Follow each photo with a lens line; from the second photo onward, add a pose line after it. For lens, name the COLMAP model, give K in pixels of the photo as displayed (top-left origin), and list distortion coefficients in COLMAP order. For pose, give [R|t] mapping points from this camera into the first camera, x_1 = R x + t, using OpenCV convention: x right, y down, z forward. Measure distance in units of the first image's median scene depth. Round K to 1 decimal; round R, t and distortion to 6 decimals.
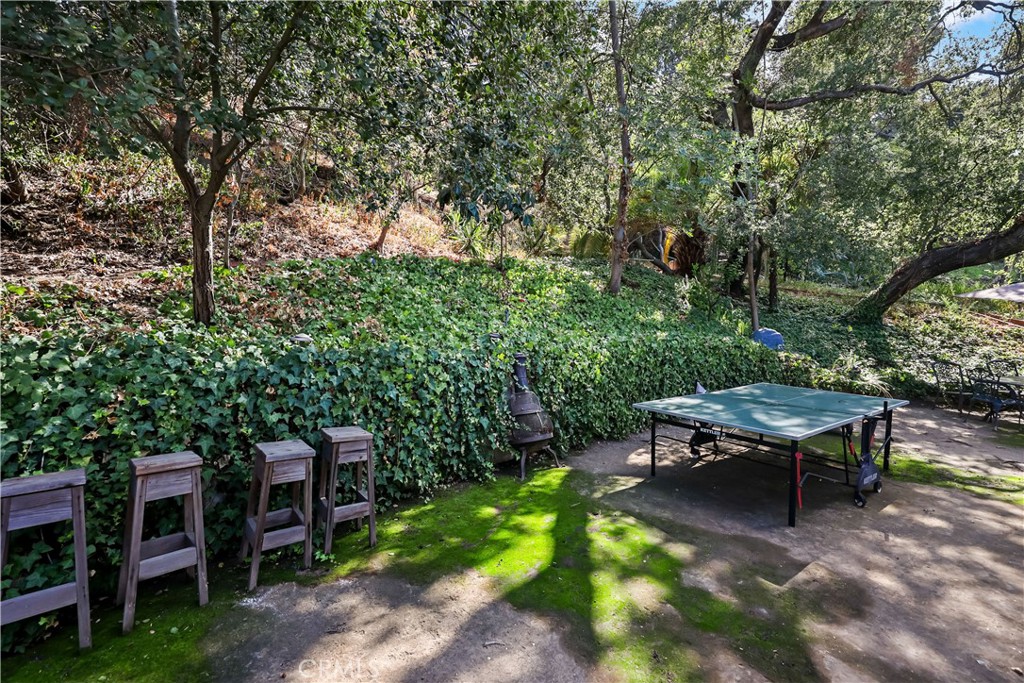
lens RADIAL K [[419.6, 0, 511.2], [0, 419.6, 338.1], [0, 0, 1]] dist [-0.003766, -0.000244]
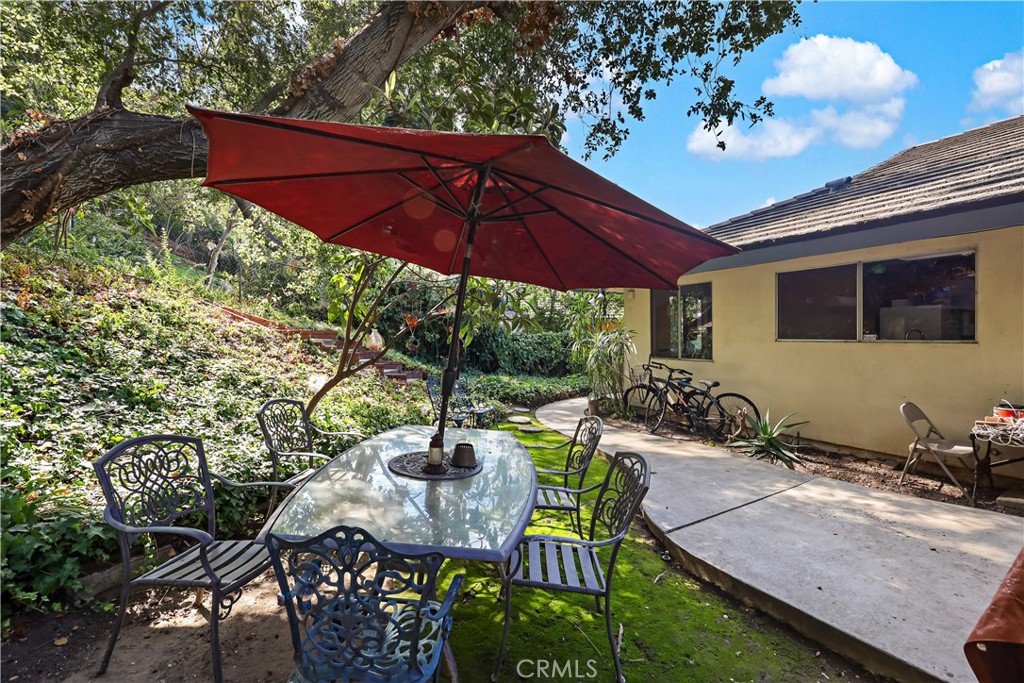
lens RADIAL K [[419.6, 0, 511.3], [0, 419.6, 340.0], [0, 0, 1]] dist [-0.003766, -0.000244]
pose [[0.057919, -0.000463, 0.998321, 0.465371], [0.002355, 0.999997, 0.000328, -0.002266], [-0.998319, 0.002332, 0.057920, 0.447714]]
